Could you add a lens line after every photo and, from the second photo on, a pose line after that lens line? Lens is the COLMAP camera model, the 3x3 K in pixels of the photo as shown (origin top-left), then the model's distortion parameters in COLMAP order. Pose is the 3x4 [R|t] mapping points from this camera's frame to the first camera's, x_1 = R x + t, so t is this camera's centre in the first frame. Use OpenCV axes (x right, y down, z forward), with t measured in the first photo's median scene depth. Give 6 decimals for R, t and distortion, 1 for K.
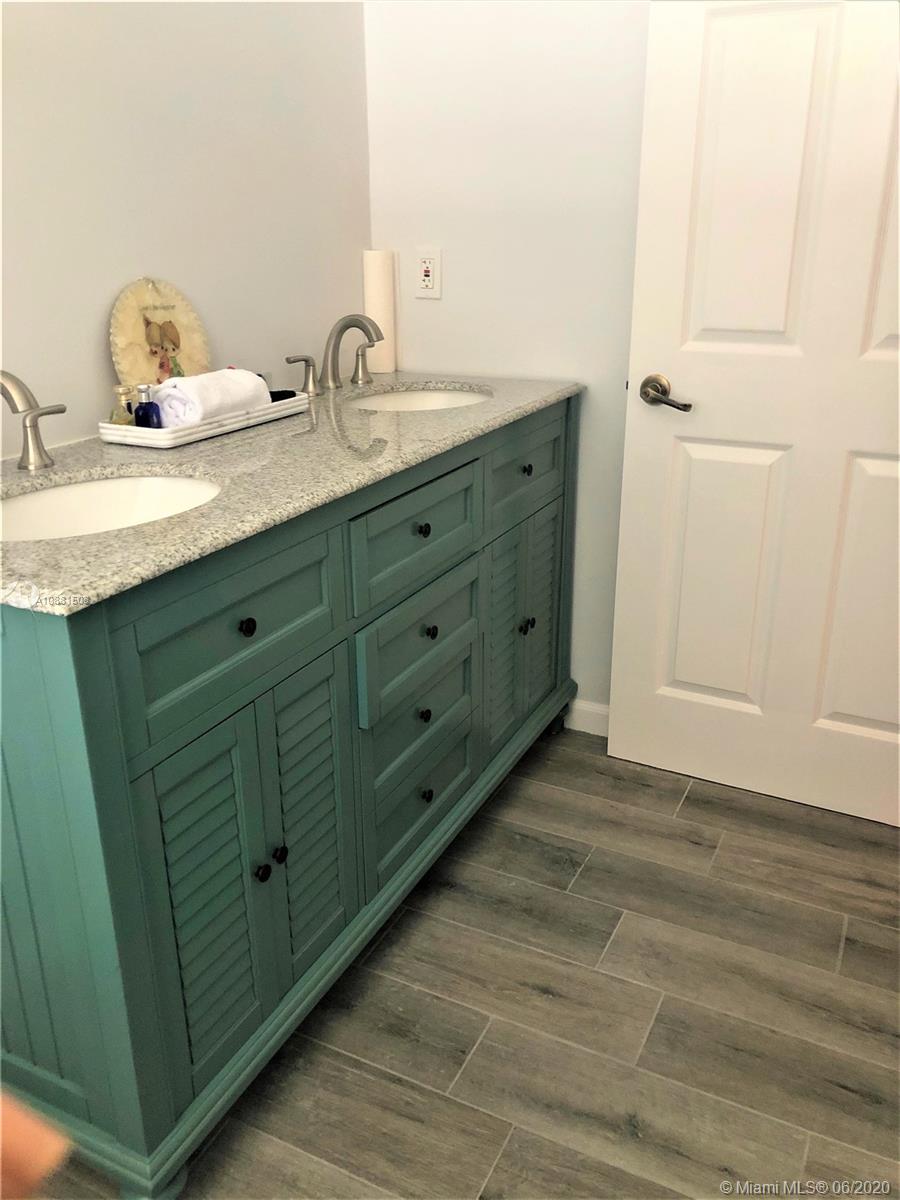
lens RADIAL K [[991.0, 0, 450.0], [0, 991.0, 600.0], [0, 0, 1]] dist [-0.000506, -0.001389]
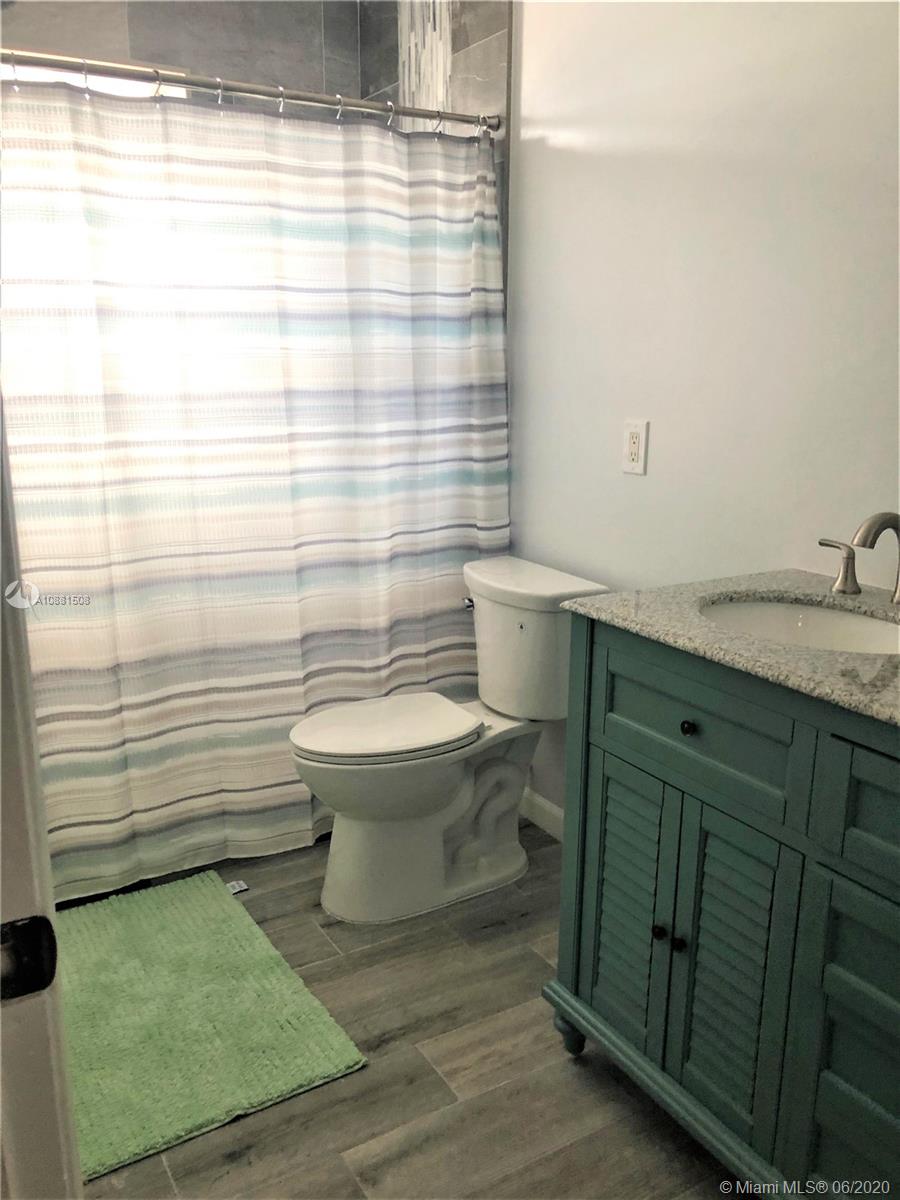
lens RADIAL K [[991.0, 0, 450.0], [0, 991.0, 600.0], [0, 0, 1]] dist [-0.000506, -0.001389]
pose [[-0.532986, 0.212631, -0.818971, 0.840457], [-0.301143, 0.856861, 0.418452, -0.488843], [0.790720, 0.469657, -0.392662, 1.106960]]
